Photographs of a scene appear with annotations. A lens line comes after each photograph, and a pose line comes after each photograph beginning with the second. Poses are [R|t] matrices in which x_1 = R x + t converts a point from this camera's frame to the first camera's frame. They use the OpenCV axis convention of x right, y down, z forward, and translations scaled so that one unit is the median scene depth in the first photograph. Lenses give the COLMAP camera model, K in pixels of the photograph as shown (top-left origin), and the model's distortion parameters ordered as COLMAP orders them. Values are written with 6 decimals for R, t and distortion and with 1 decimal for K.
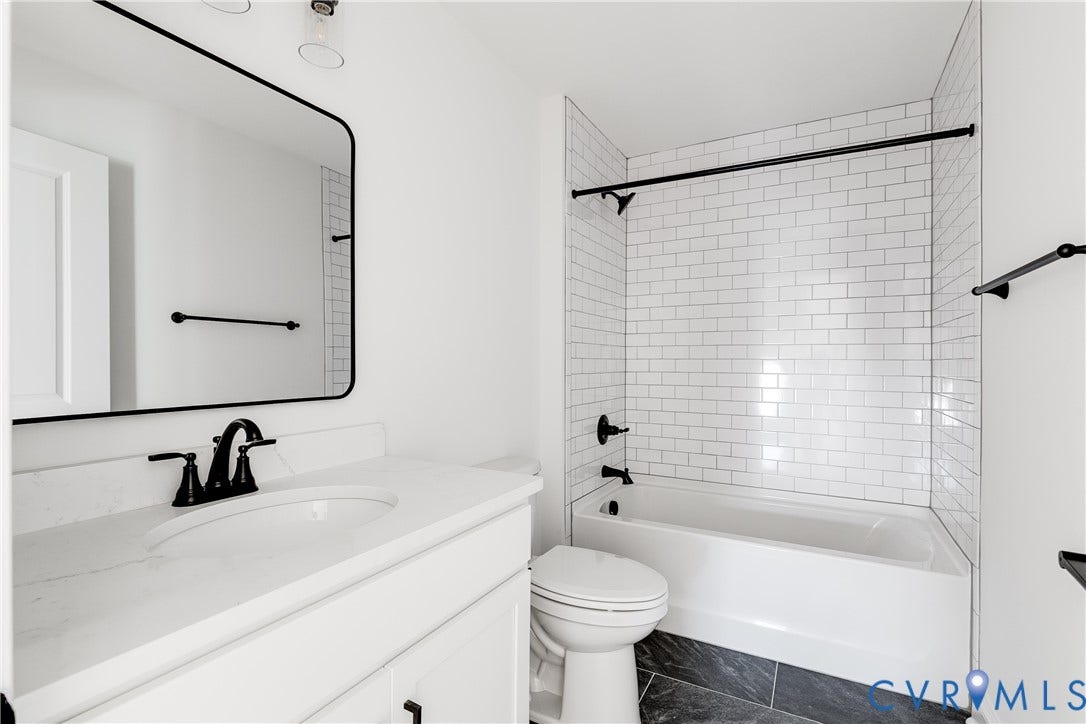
lens RADIAL K [[504.7, 0, 546.2], [0, 504.7, 348.9], [0, 0, 1]] dist [0.010902, -0.000198]
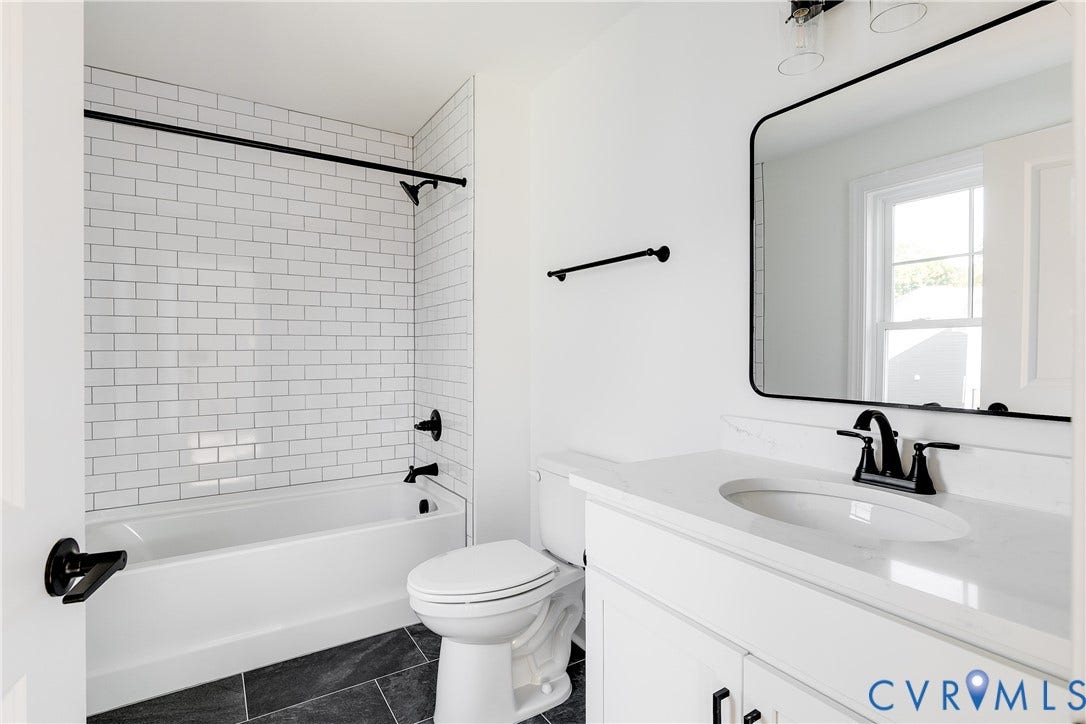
lens RADIAL K [[529.8, 0, 530.3], [0, 529.8, 350.2], [0, 0, 1]] dist [-0.002295, -0.000224]
pose [[0.504571, -0.005827, 0.863351, -0.292591], [-0.011022, 0.999852, 0.013190, 0.002156], [-0.863300, -0.016171, 0.504432, 0.153679]]
